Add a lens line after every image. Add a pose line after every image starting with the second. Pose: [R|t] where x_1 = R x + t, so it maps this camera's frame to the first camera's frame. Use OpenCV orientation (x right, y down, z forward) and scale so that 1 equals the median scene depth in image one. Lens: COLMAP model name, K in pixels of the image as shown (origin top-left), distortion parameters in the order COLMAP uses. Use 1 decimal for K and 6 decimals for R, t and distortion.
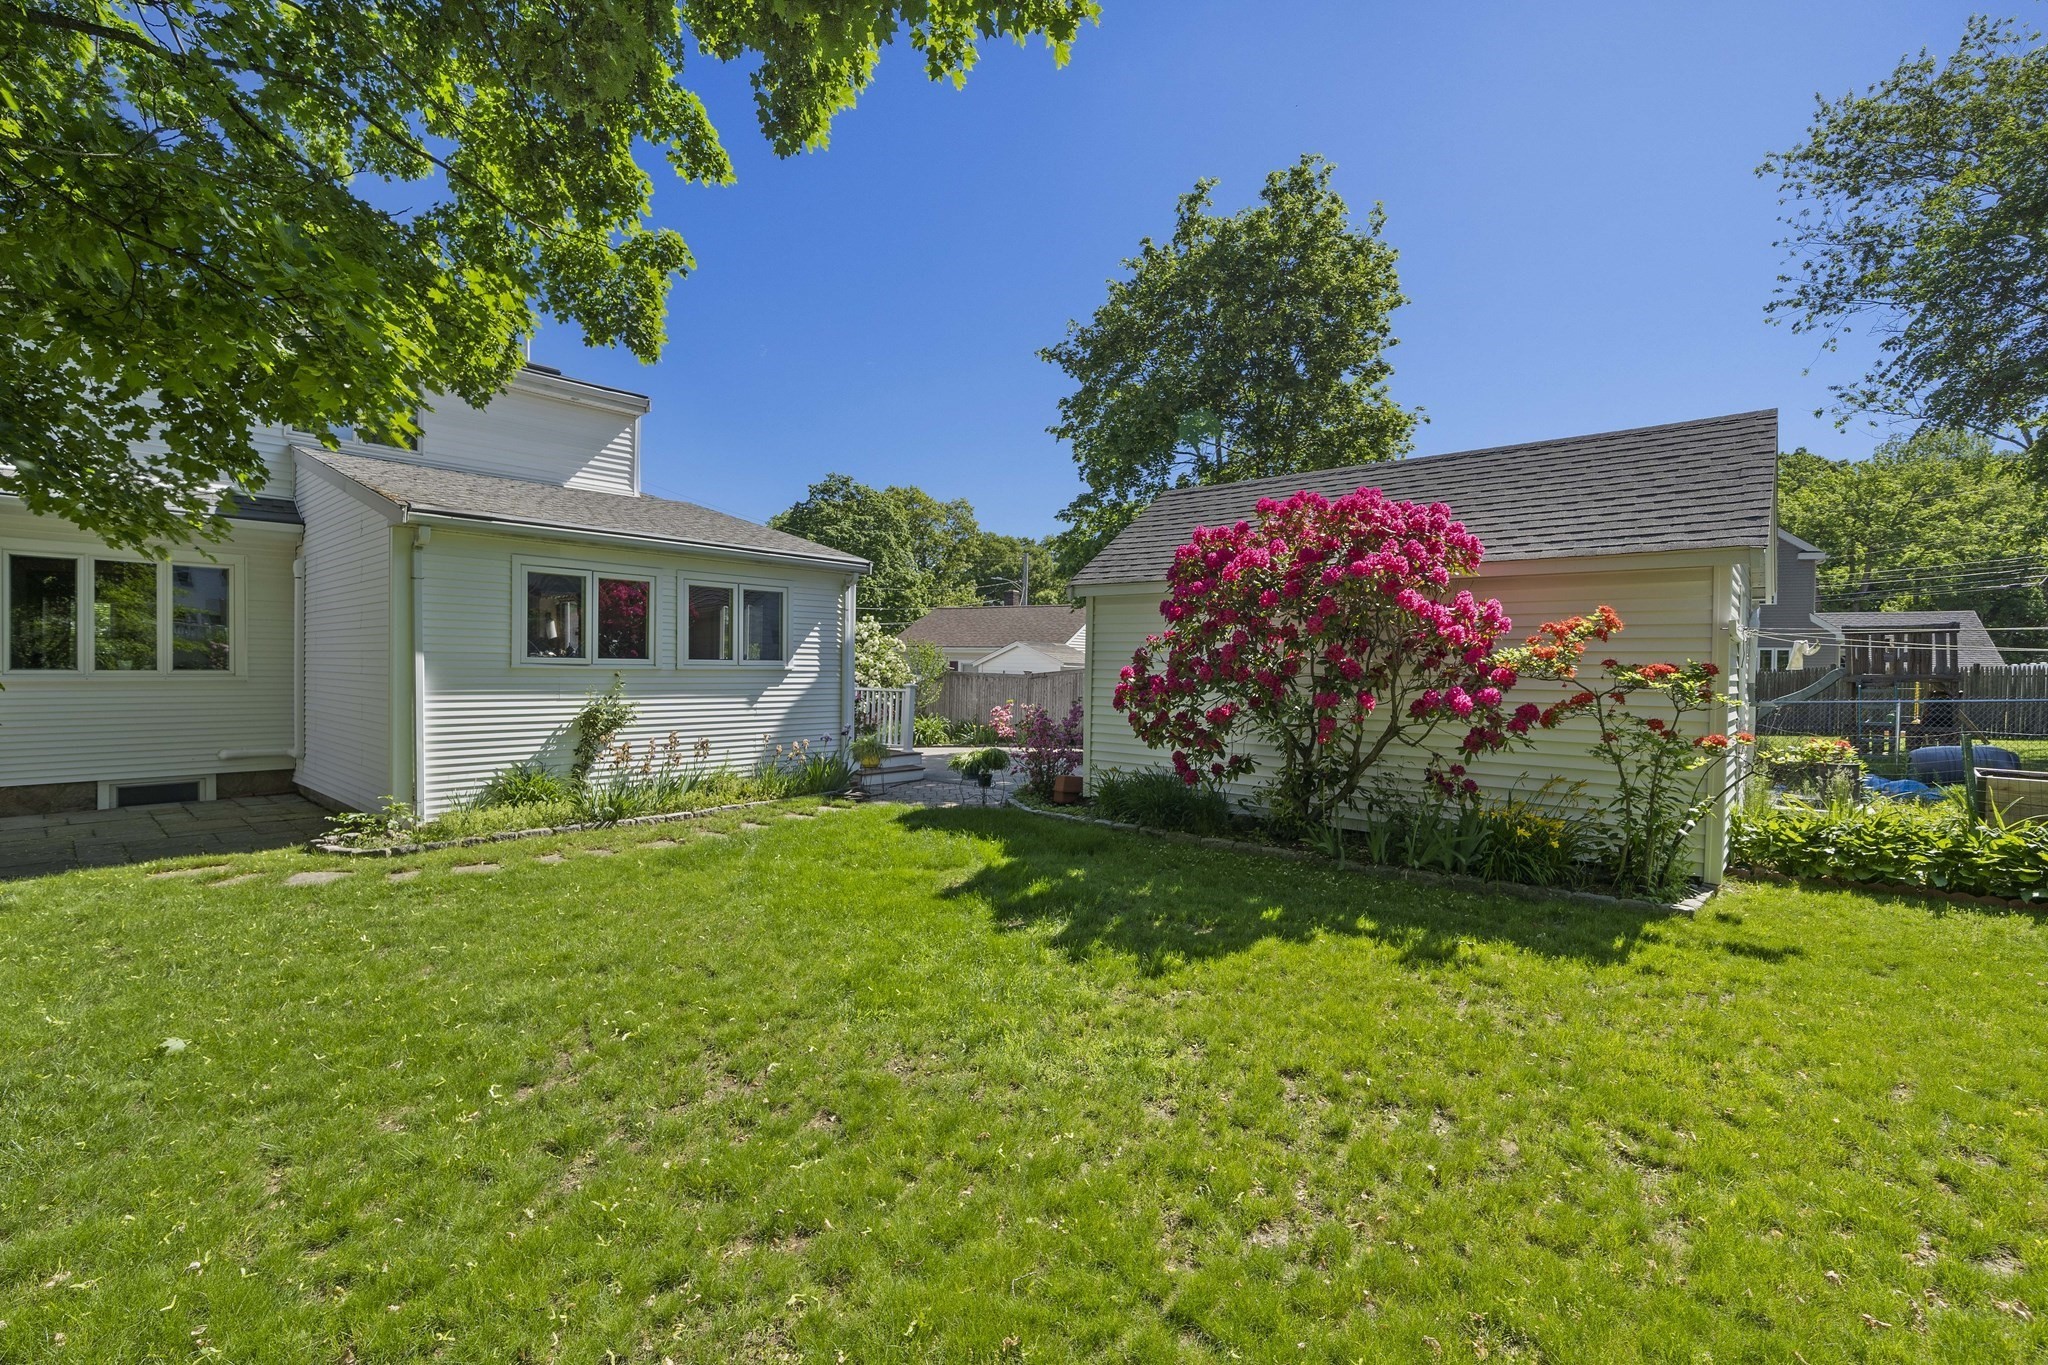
lens RADIAL K [[877.0, 0, 967.4], [0, 877.0, 703.8], [0, 0, 1]] dist [-0.000095, 0.000000]
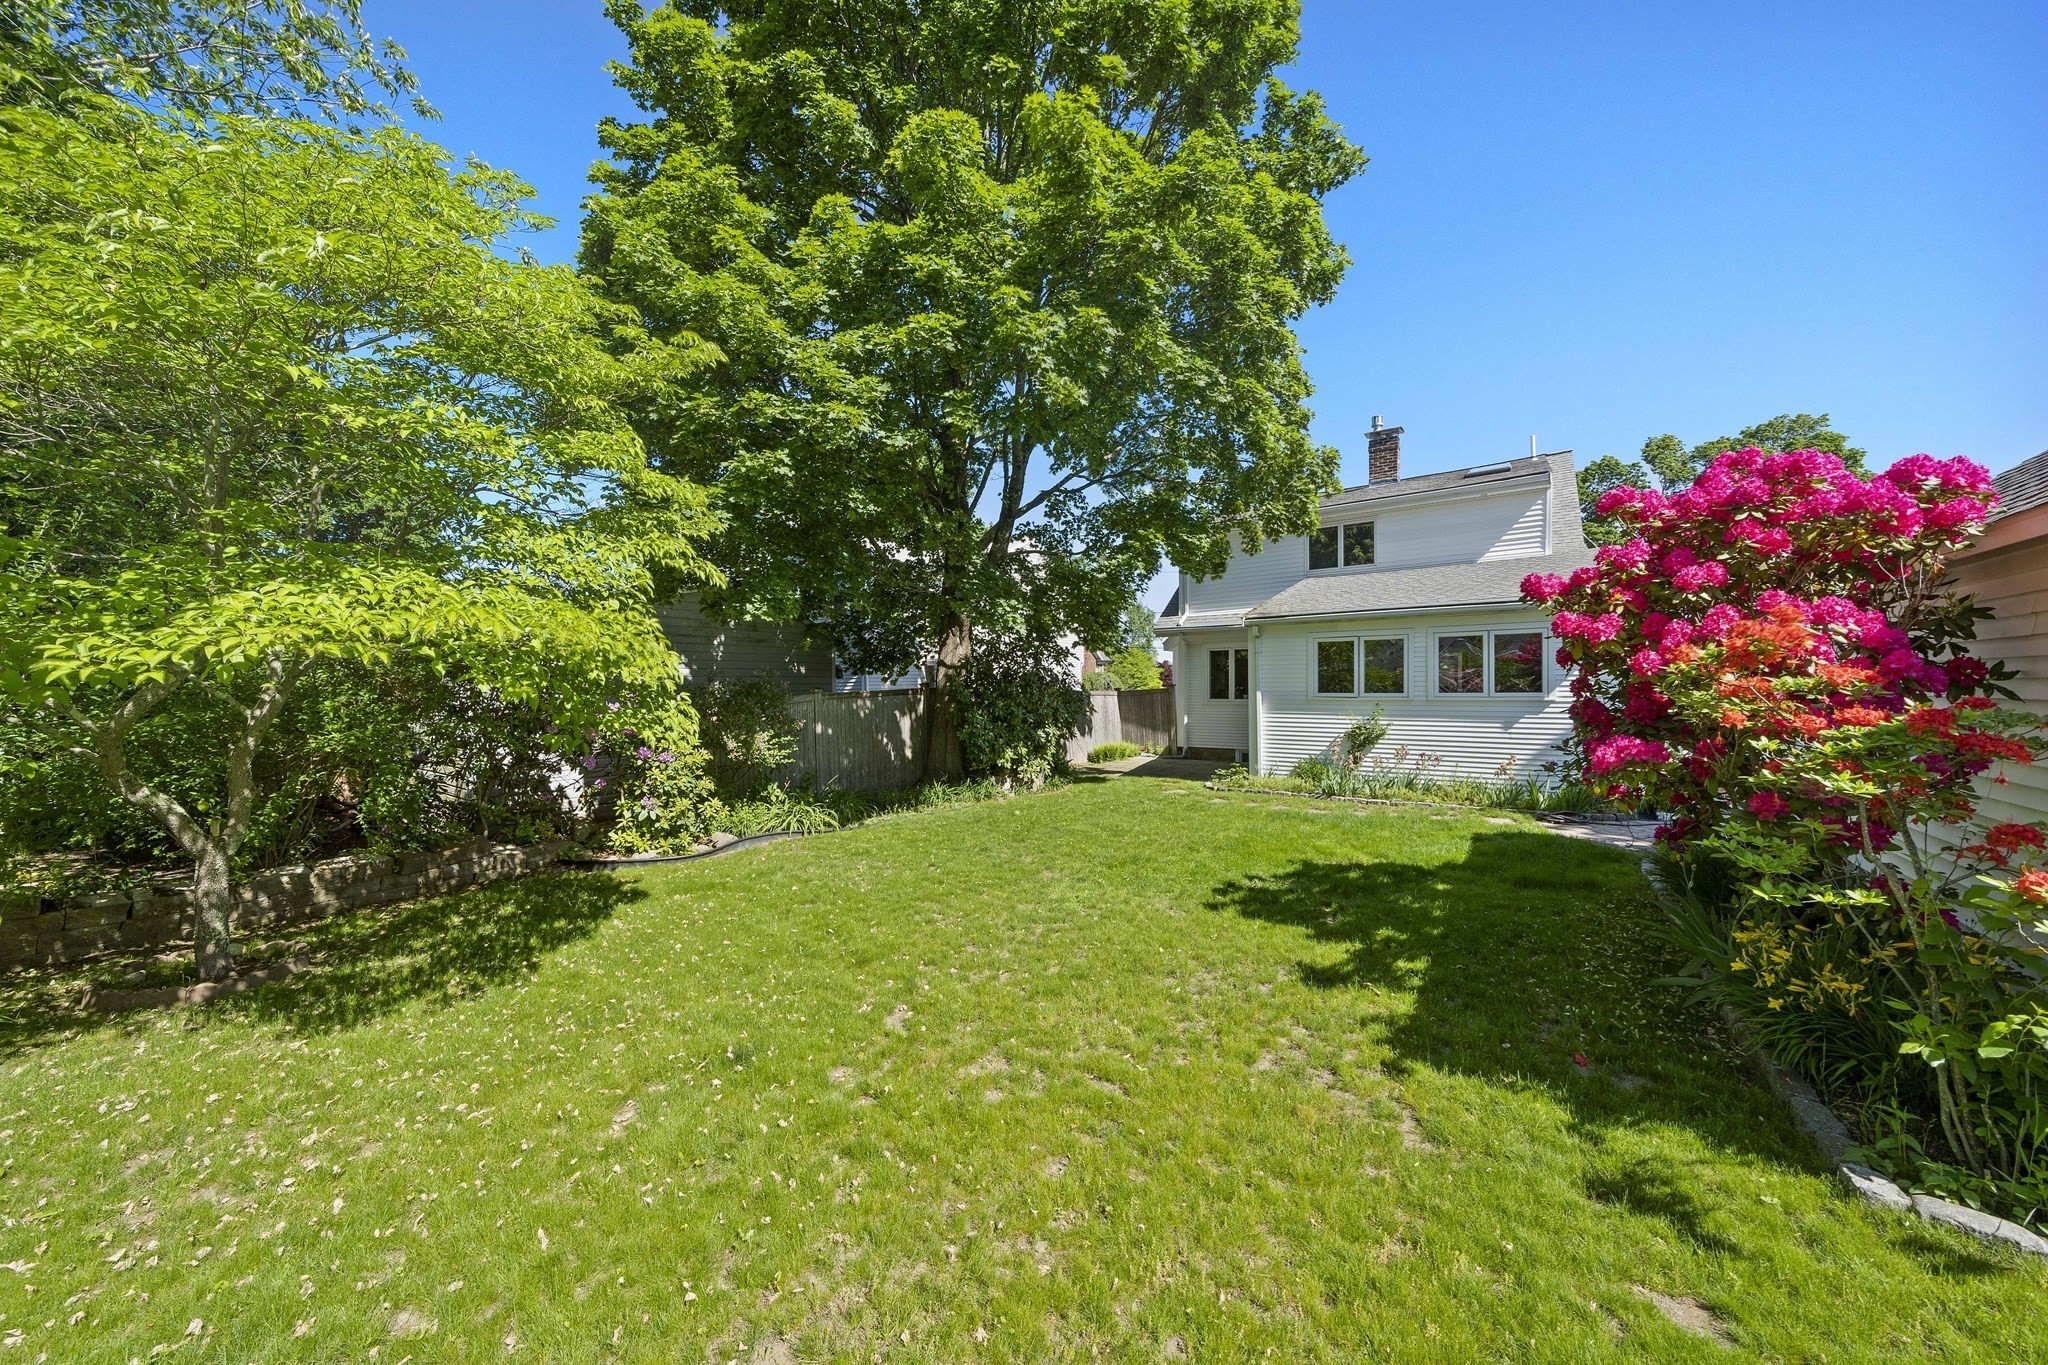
lens RADIAL K [[699.4, 0, 1024.0], [0, 699.4, 682.5], [0, 0, 1]] dist [-0.000137, -0.000005]
pose [[0.114755, -0.022904, -0.993130, 0.732533], [-0.042110, 0.998723, -0.027899, -0.010788], [0.992501, 0.045022, 0.113644, 0.299341]]
